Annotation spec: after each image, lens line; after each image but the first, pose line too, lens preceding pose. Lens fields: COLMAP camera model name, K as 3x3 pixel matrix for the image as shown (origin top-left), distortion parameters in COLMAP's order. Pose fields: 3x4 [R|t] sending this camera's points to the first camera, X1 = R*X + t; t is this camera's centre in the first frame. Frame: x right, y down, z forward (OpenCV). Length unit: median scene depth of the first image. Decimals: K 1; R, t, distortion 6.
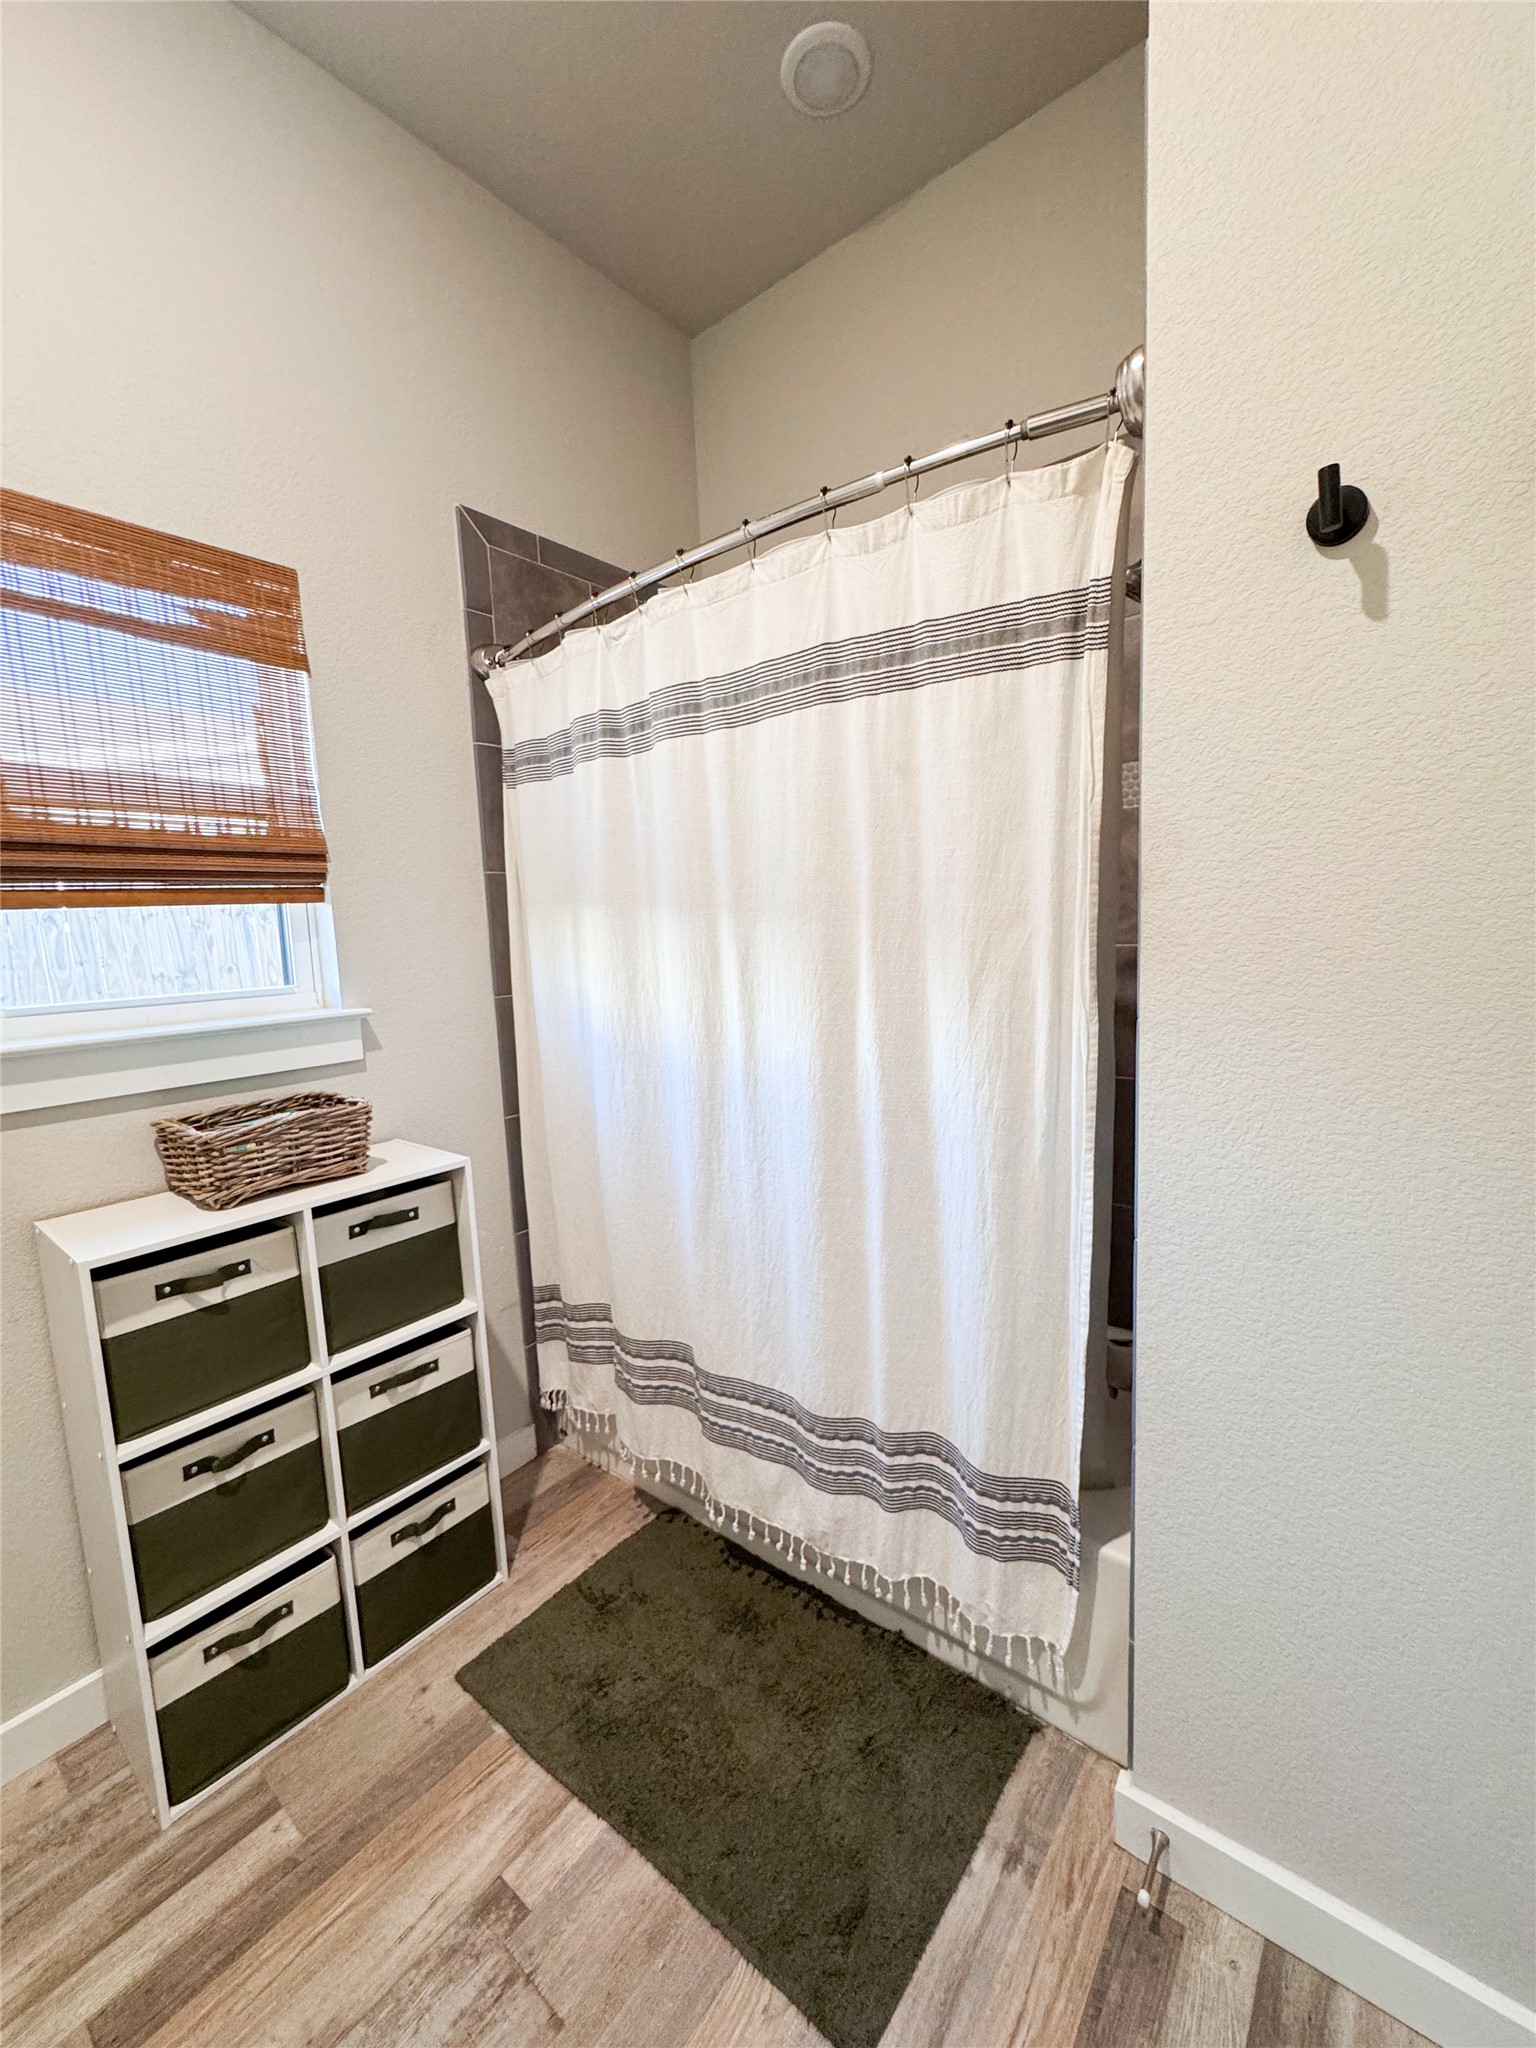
lens RADIAL K [[820.3, 0, 773.7], [0, 820.3, 1023.1], [0, 0, 1]] dist [-0.001899, 0.000228]
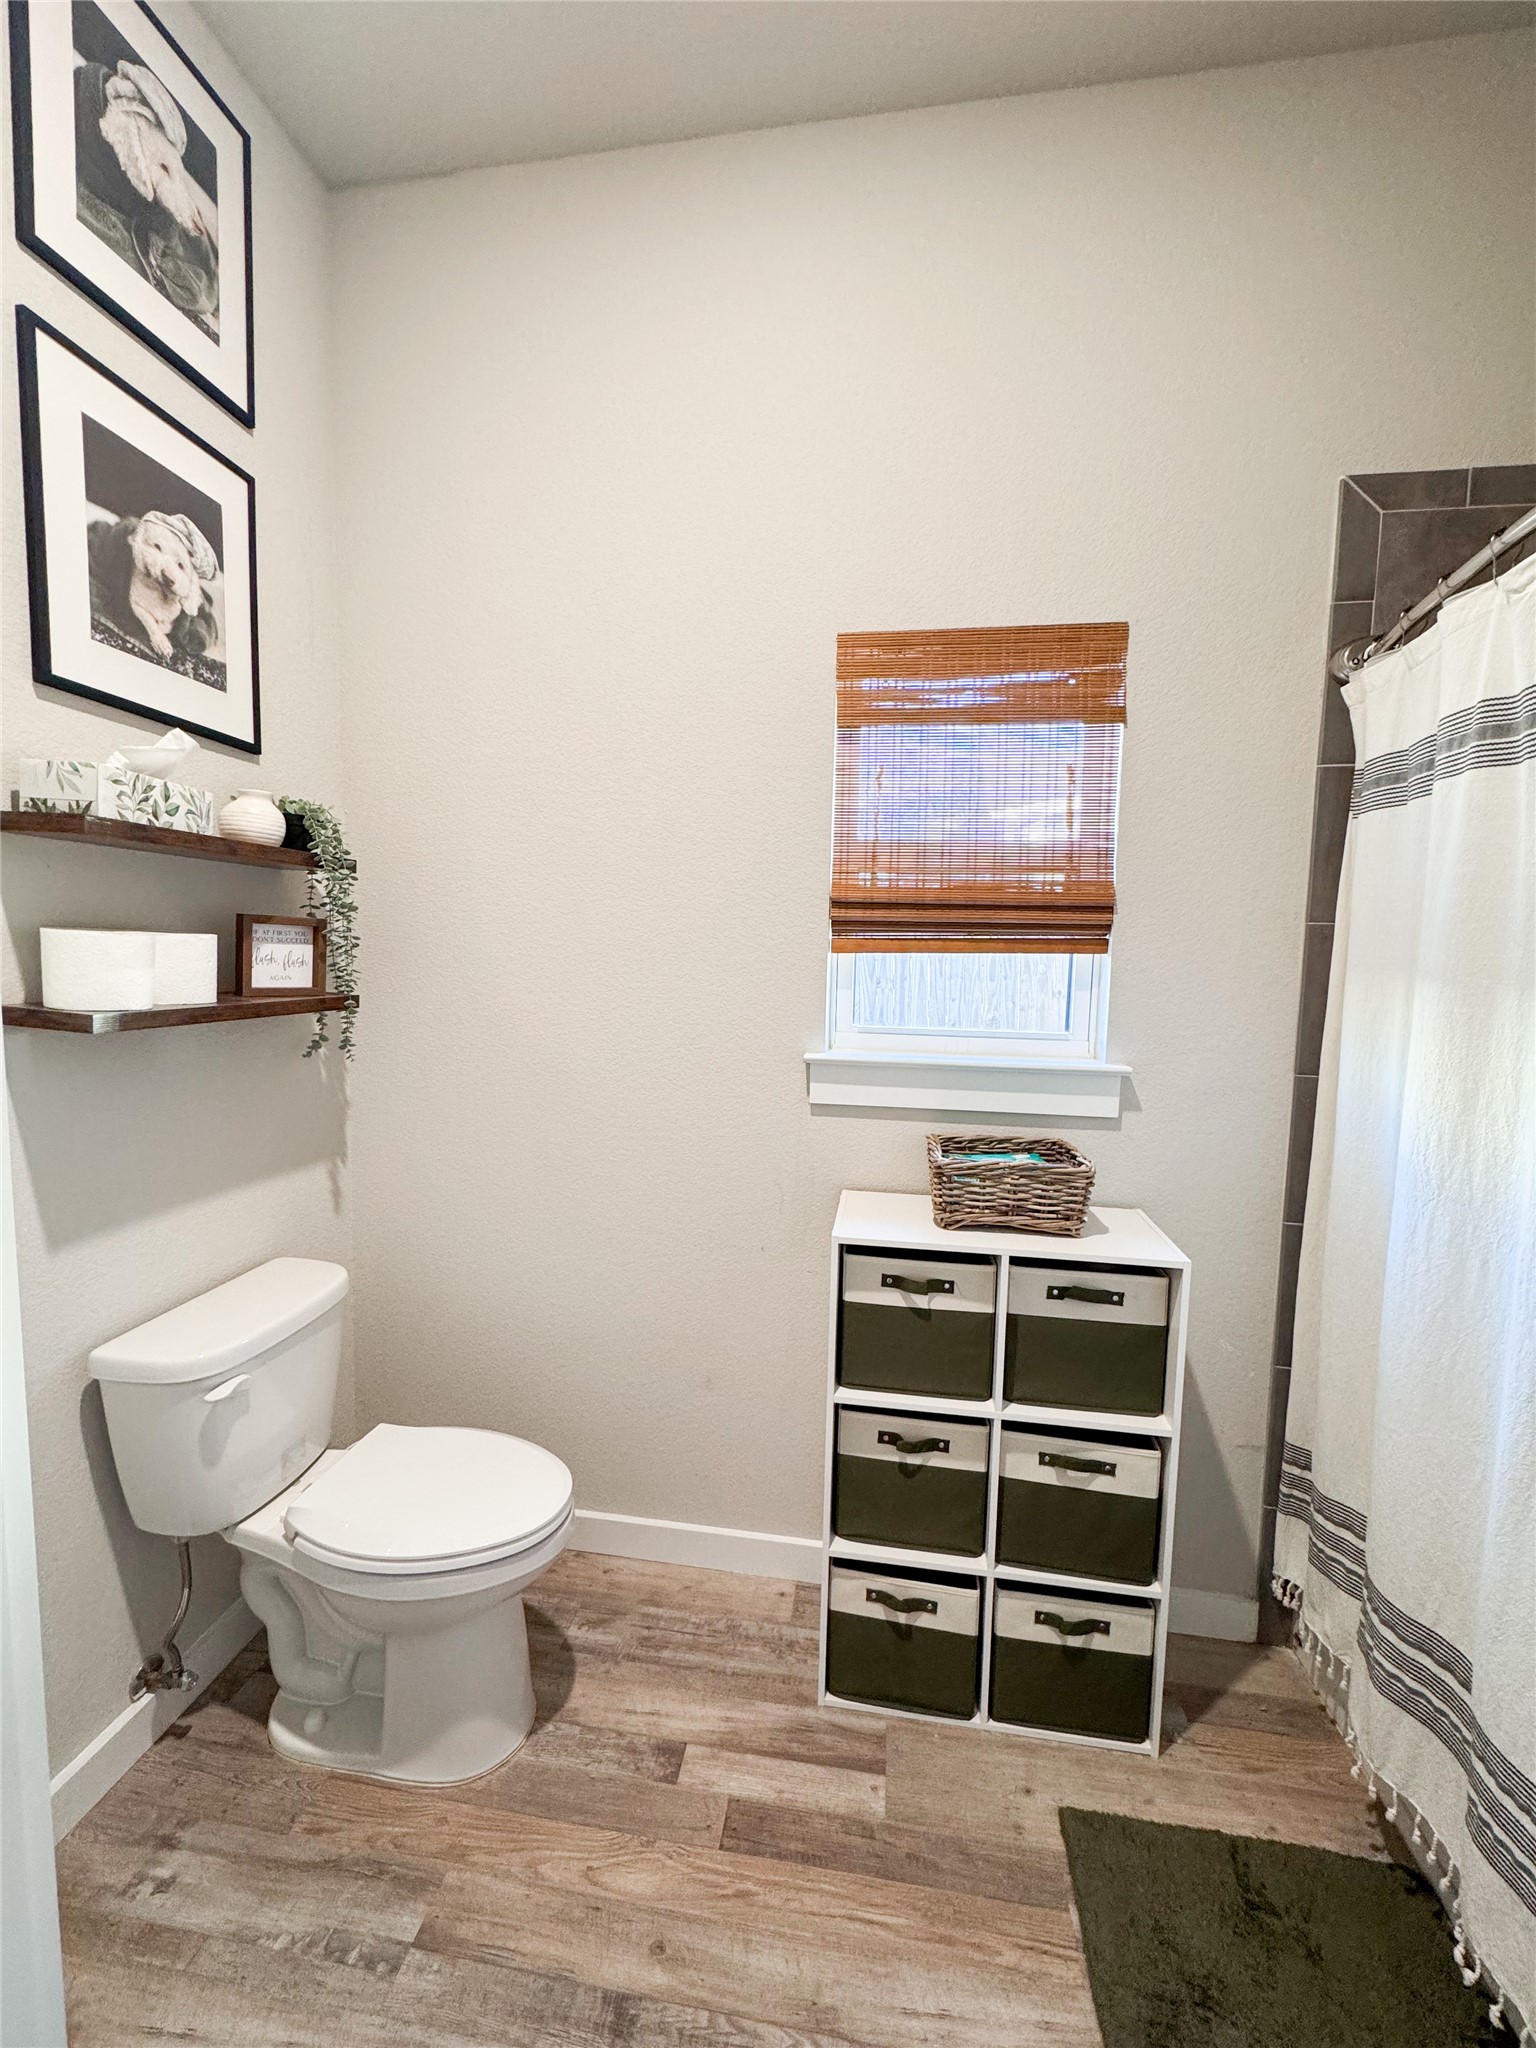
lens RADIAL K [[820.3, 0, 773.7], [0, 820.3, 1023.1], [0, 0, 1]] dist [-0.001899, 0.000228]
pose [[0.501462, 0.127265, -0.855768, 0.114645], [-0.145045, 0.987489, 0.061861, -0.073468], [0.852935, 0.093104, 0.513648, 0.171133]]
